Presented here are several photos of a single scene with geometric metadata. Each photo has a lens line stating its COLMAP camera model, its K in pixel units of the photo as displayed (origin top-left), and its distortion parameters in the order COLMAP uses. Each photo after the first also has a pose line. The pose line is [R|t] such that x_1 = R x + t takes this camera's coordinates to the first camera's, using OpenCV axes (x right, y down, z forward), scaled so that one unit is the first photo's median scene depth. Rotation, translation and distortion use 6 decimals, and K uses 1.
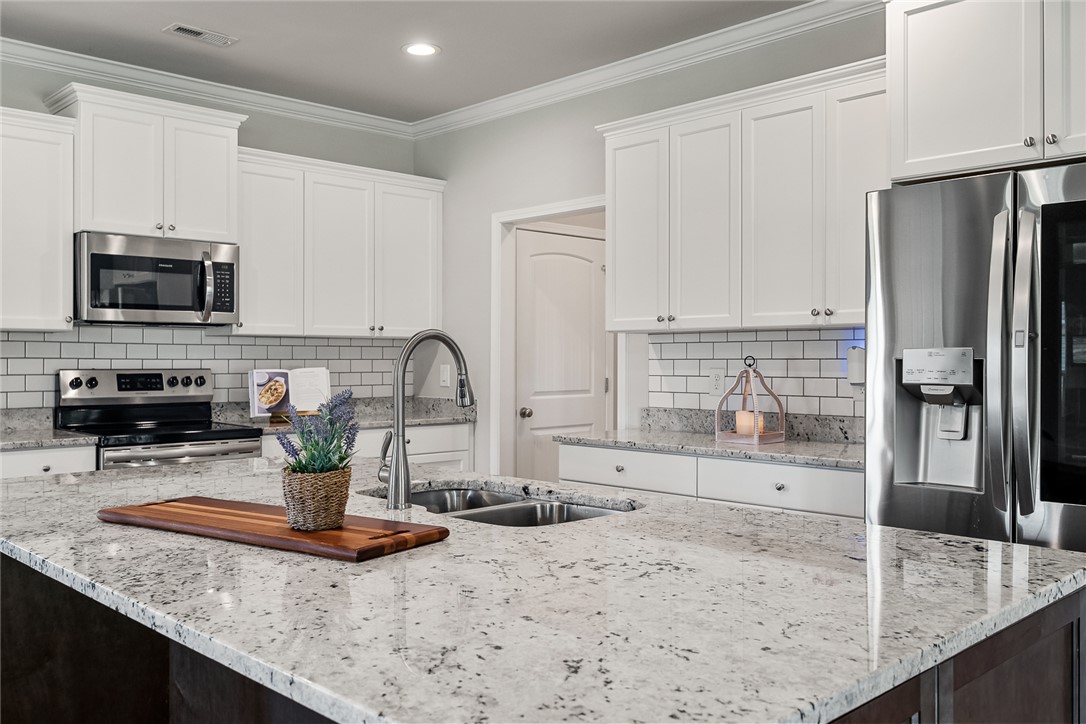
lens RADIAL K [[947.9, 0, 546.5], [0, 947.9, 366.5], [0, 0, 1]] dist [0.004223, -0.010922]
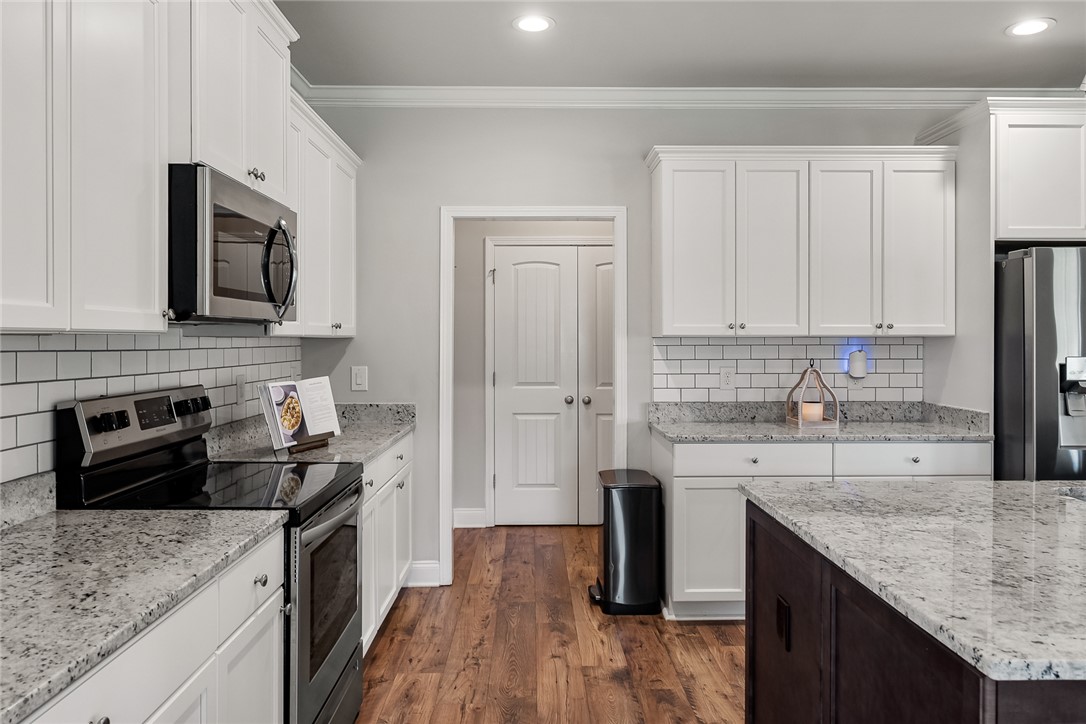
lens RADIAL K [[746.0, 0, 540.9], [0, 746.0, 341.3], [0, 0, 1]] dist [-0.010549, 0.006221]
pose [[0.685346, -0.003649, 0.728209, -0.617624], [0.006957, 0.999975, -0.001537, -0.028373], [-0.728185, 0.006120, 0.685354, 0.482357]]
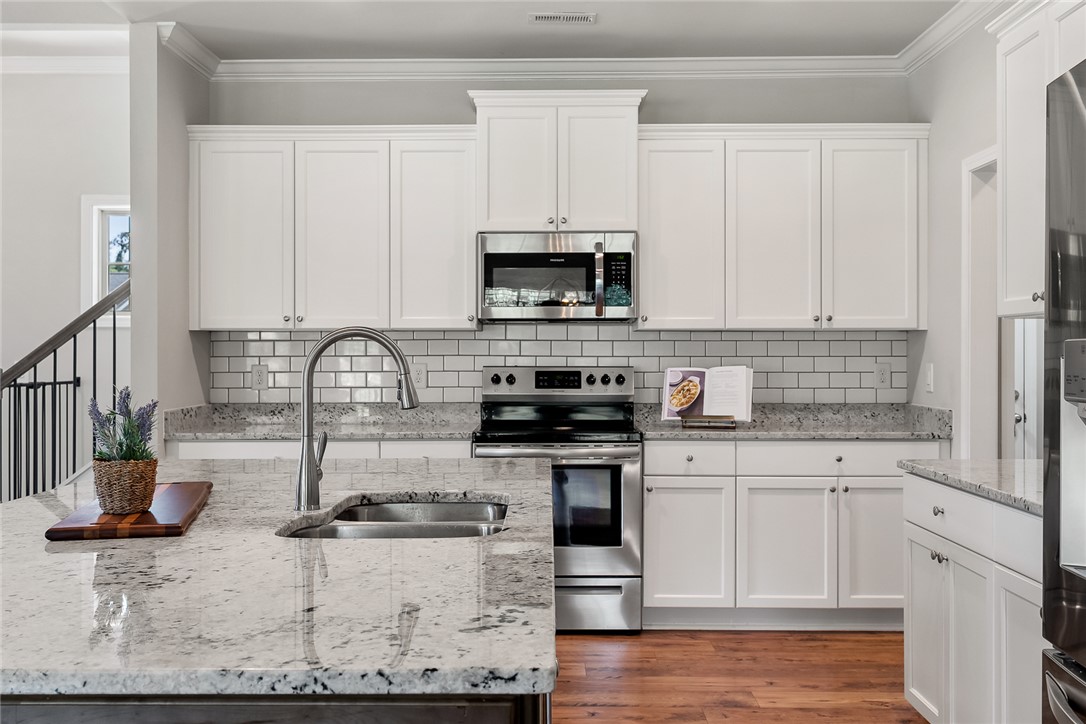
lens RADIAL K [[1131.4, 0, 539.0], [0, 1131.4, 355.5], [0, 0, 1]] dist [0.005134, 0.000000]
pose [[0.708218, -0.001137, -0.705993, 0.387423], [-0.004218, 0.999974, -0.005842, -0.001850], [0.705982, 0.007116, 0.708194, 0.158817]]
